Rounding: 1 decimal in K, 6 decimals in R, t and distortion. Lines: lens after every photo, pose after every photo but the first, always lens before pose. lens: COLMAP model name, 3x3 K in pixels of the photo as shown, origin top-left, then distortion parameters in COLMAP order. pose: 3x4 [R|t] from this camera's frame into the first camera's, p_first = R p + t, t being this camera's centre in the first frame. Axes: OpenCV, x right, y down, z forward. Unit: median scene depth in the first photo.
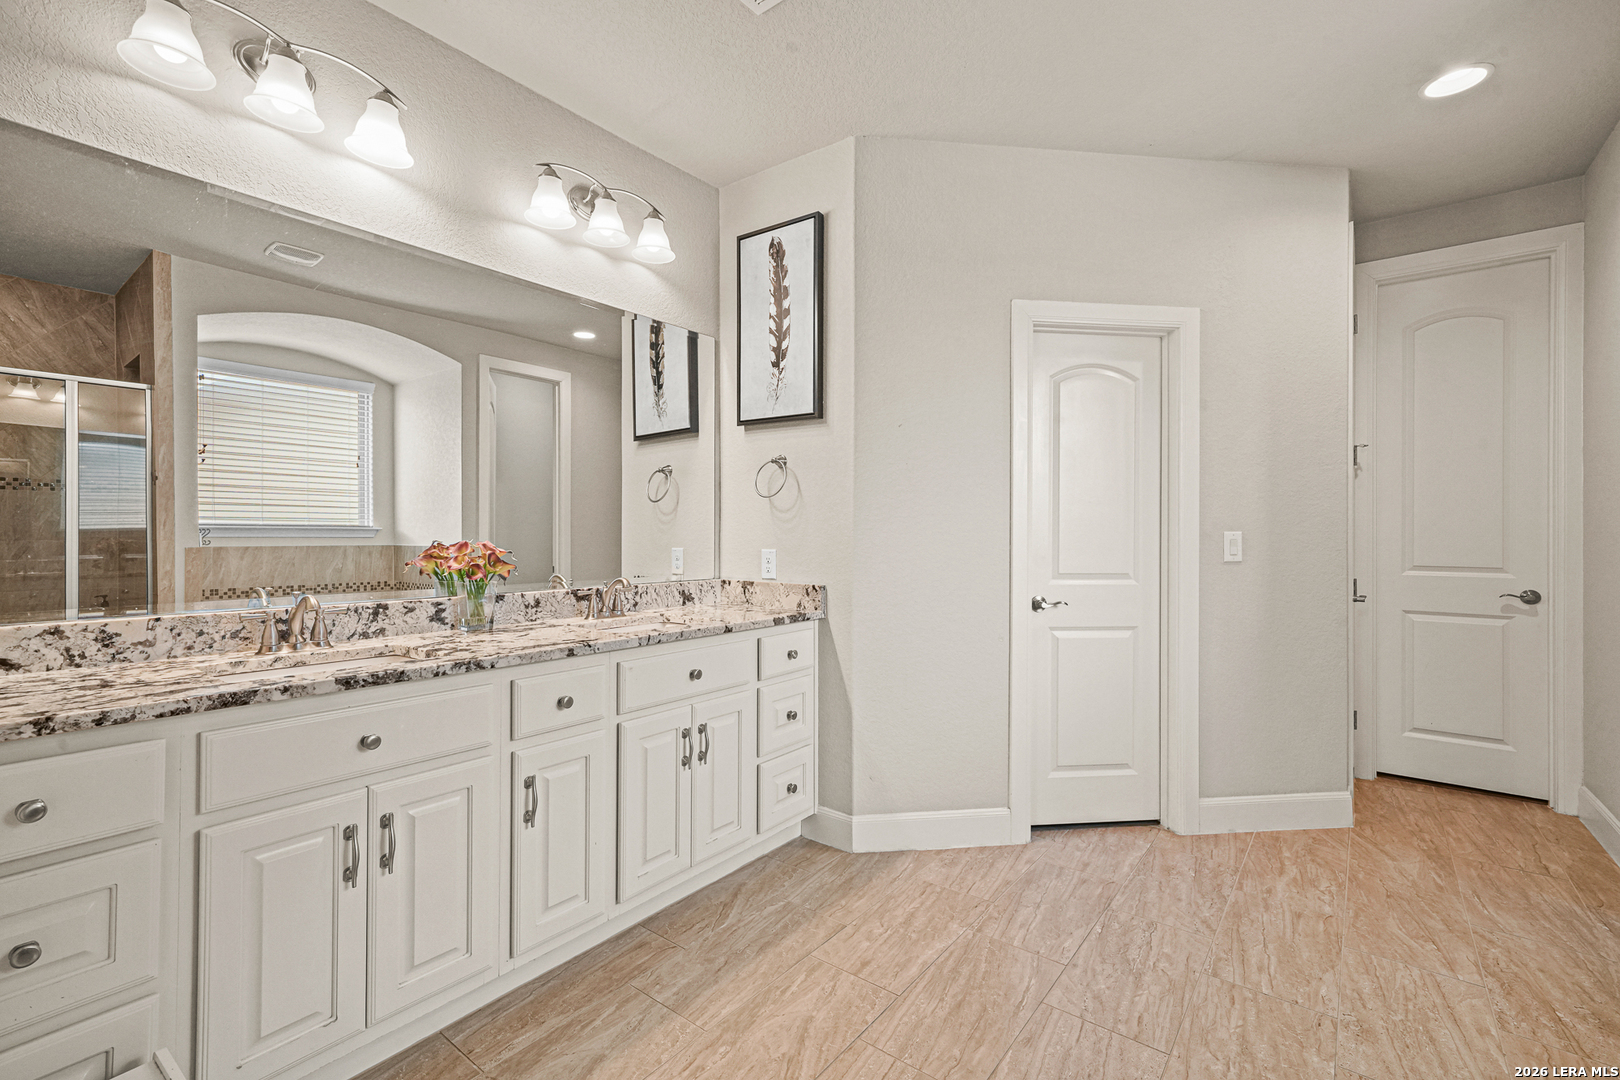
lens RADIAL K [[693.2, 0, 816.4], [0, 693.2, 533.4], [0, 0, 1]] dist [0.004929, 0.000927]
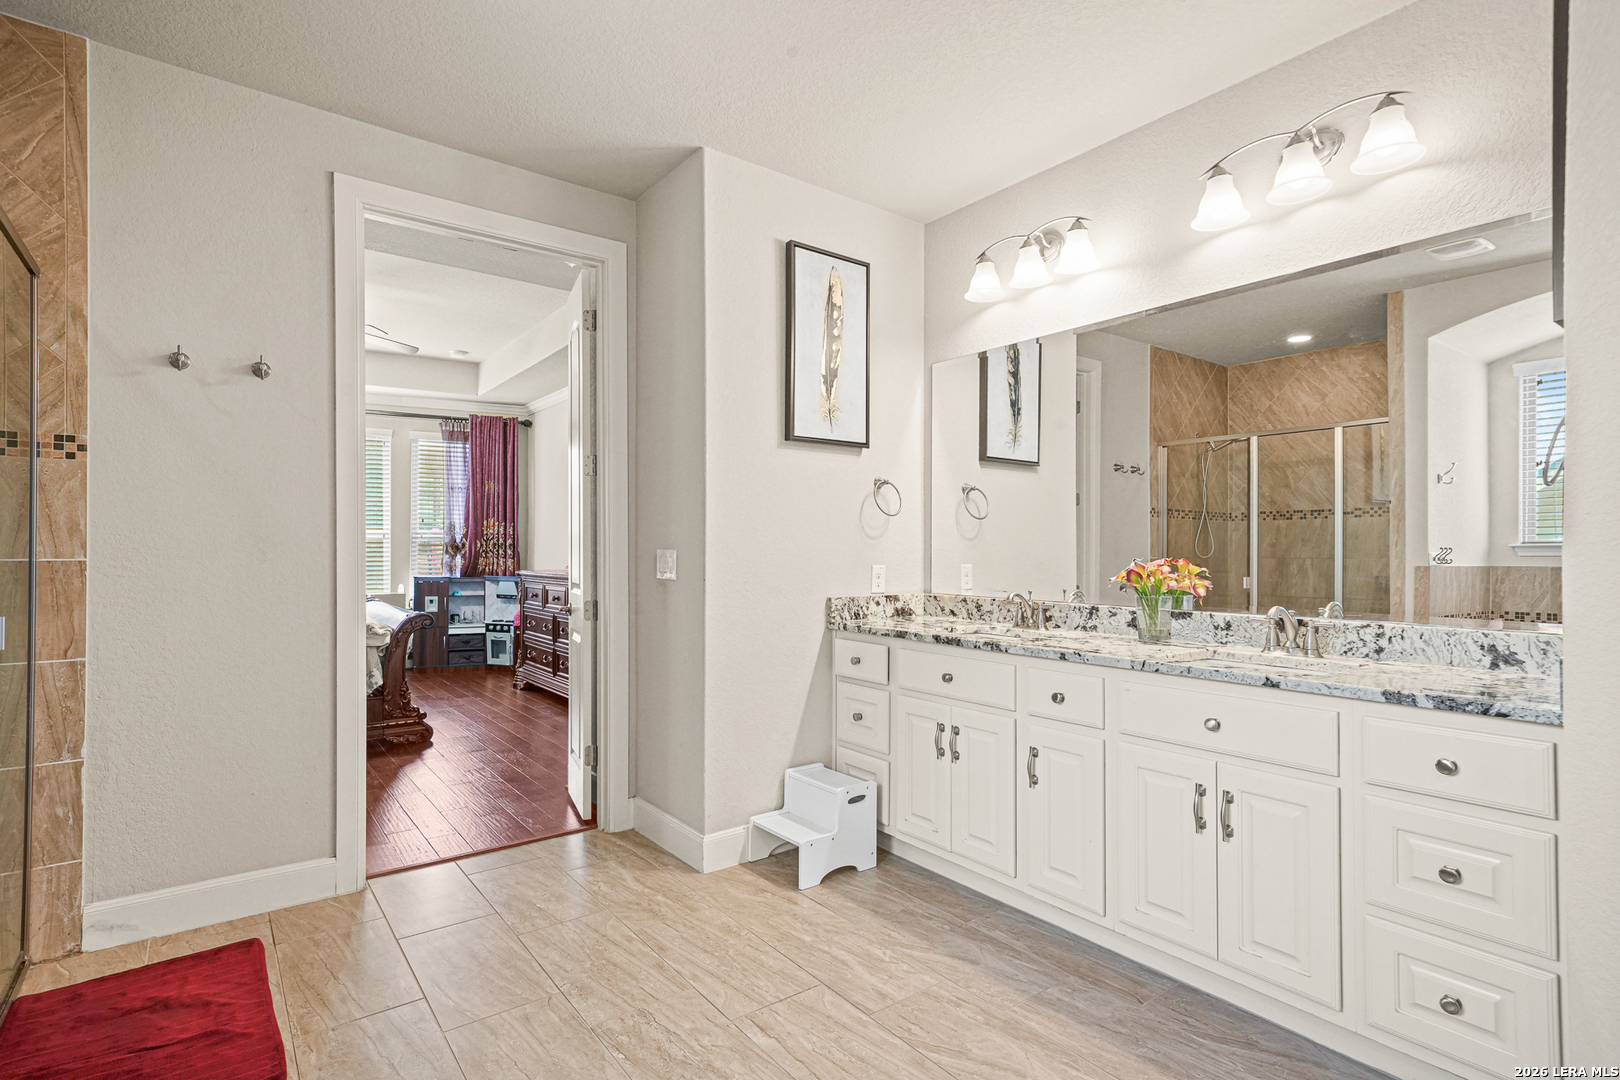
lens RADIAL K [[789.6, 0, 813.0], [0, 789.6, 546.3], [0, 0, 1]] dist [-0.000626, 0.000282]
pose [[-0.247072, -0.006575, -0.968975, 0.929548], [-0.000649, 0.999978, -0.006620, -0.001126], [0.968997, -0.001007, -0.247071, 0.847974]]
